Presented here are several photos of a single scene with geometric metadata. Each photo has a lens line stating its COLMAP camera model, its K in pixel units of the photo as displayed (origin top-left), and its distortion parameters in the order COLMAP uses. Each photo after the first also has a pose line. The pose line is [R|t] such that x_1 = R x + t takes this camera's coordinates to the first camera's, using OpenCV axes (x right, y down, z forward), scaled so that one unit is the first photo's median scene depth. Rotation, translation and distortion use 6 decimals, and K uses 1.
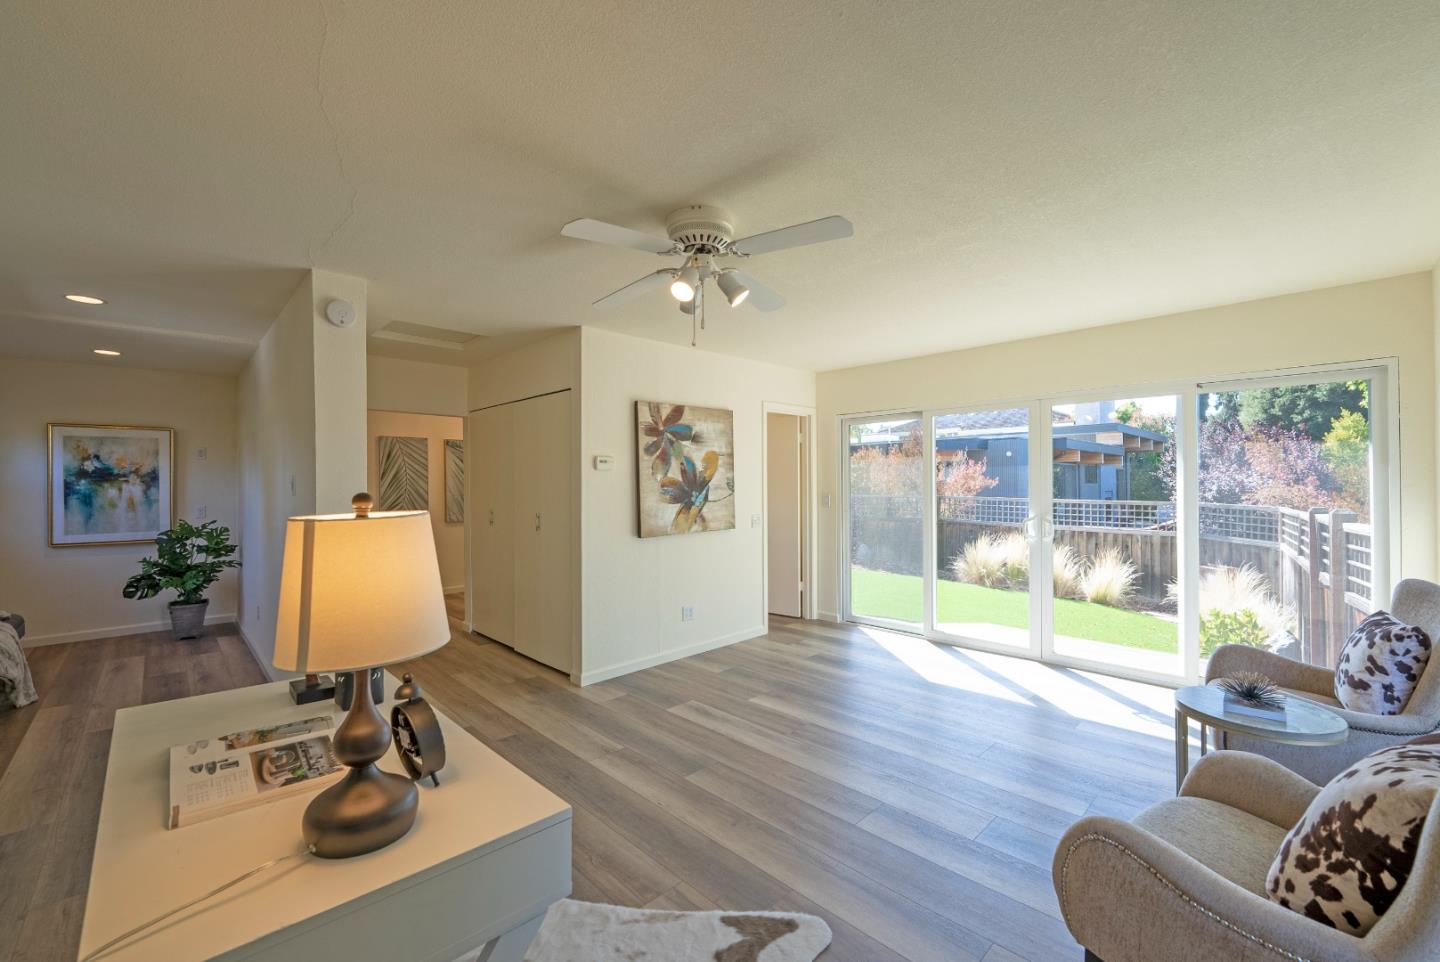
lens RADIAL K [[581.5, 0, 720.0], [0, 581.5, 481.0], [0, 0, 1]] dist [-0.009955, -0.000263]
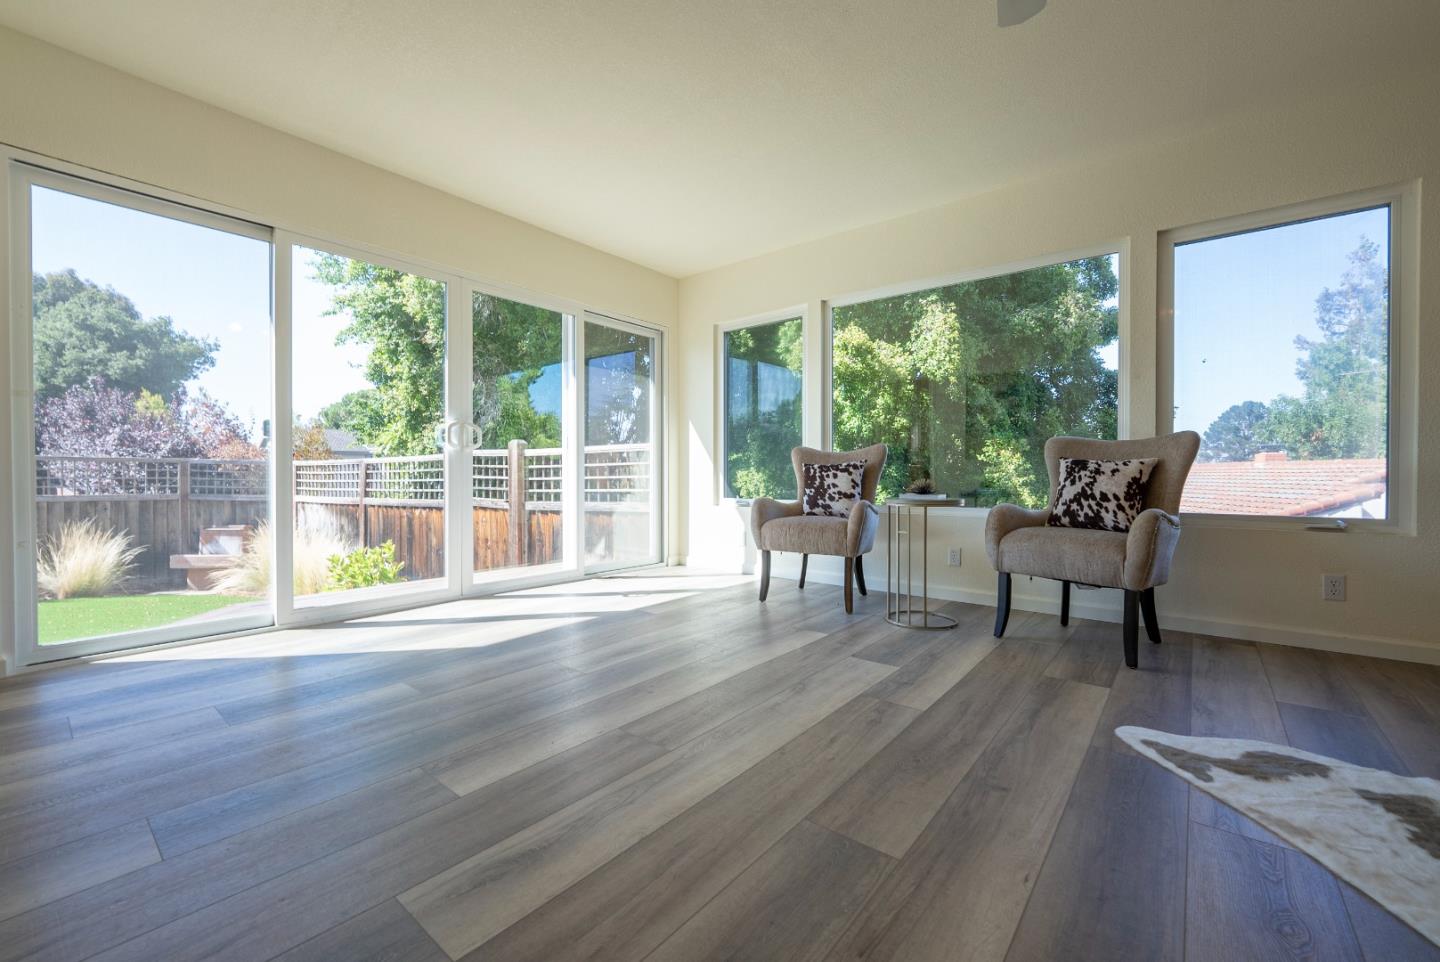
lens RADIAL K [[581.5, 0, 720.0], [0, 581.5, 481.0], [0, 0, 1]] dist [-0.009955, -0.000263]
pose [[-0.116762, -0.006503, 0.993139, -0.301662], [-0.011286, 0.999923, 0.005220, 0.137640], [-0.993096, -0.010599, -0.116827, 0.741935]]
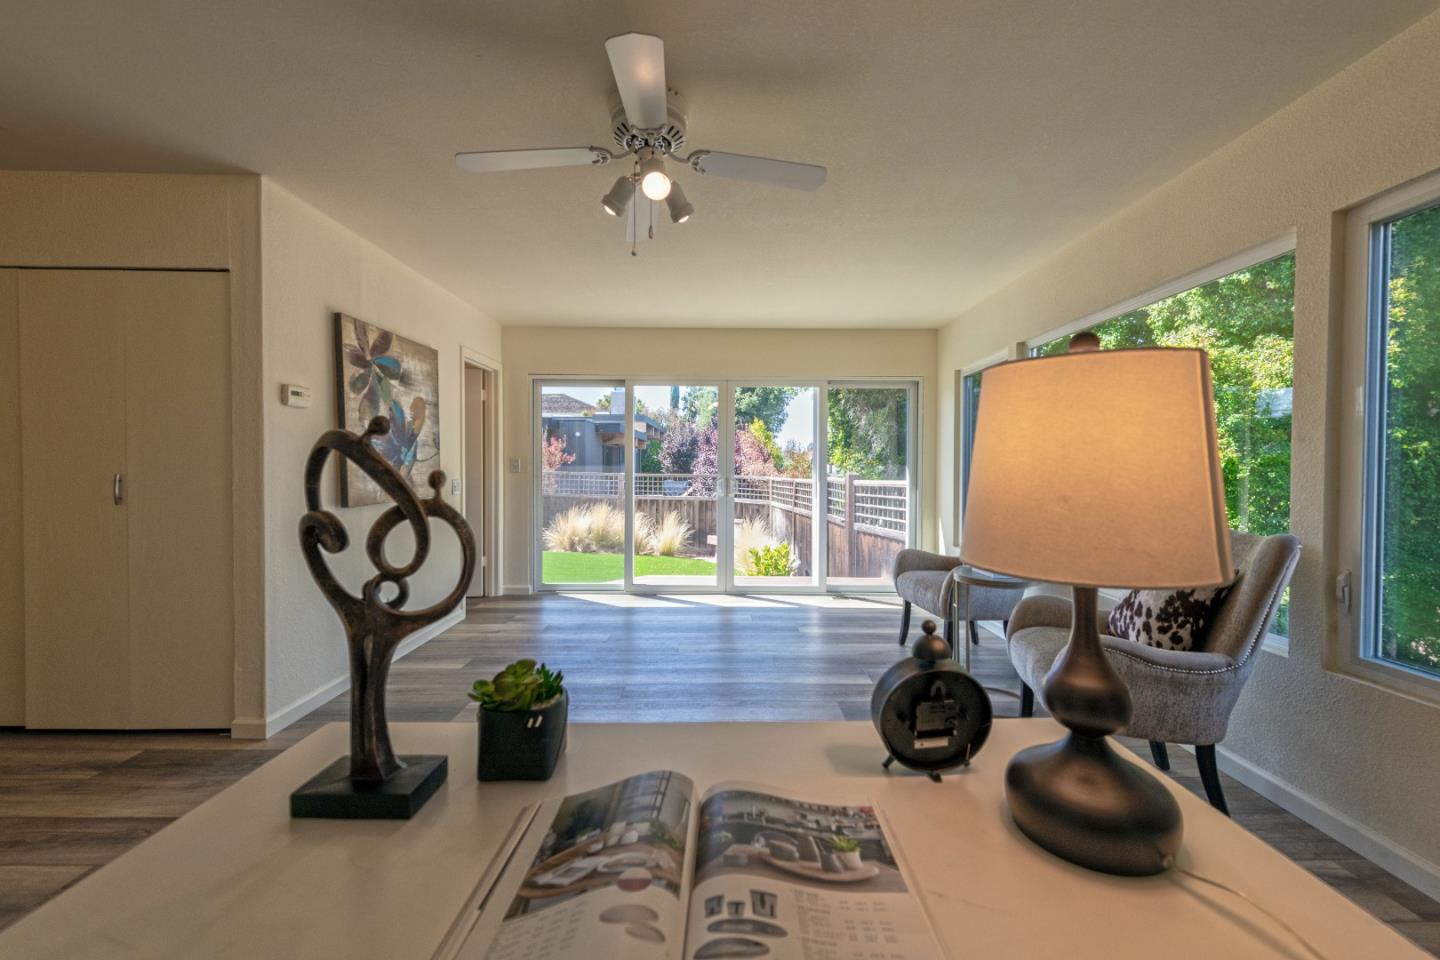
lens RADIAL K [[561.0, 0, 720.0], [0, 561.0, 480.0], [0, 0, 1]] dist [0.007660, -0.000210]
pose [[0.697799, -0.008492, 0.716244, -0.305818], [-0.013469, 0.999597, 0.024973, 0.039953], [-0.716167, -0.027073, 0.697403, 0.187831]]
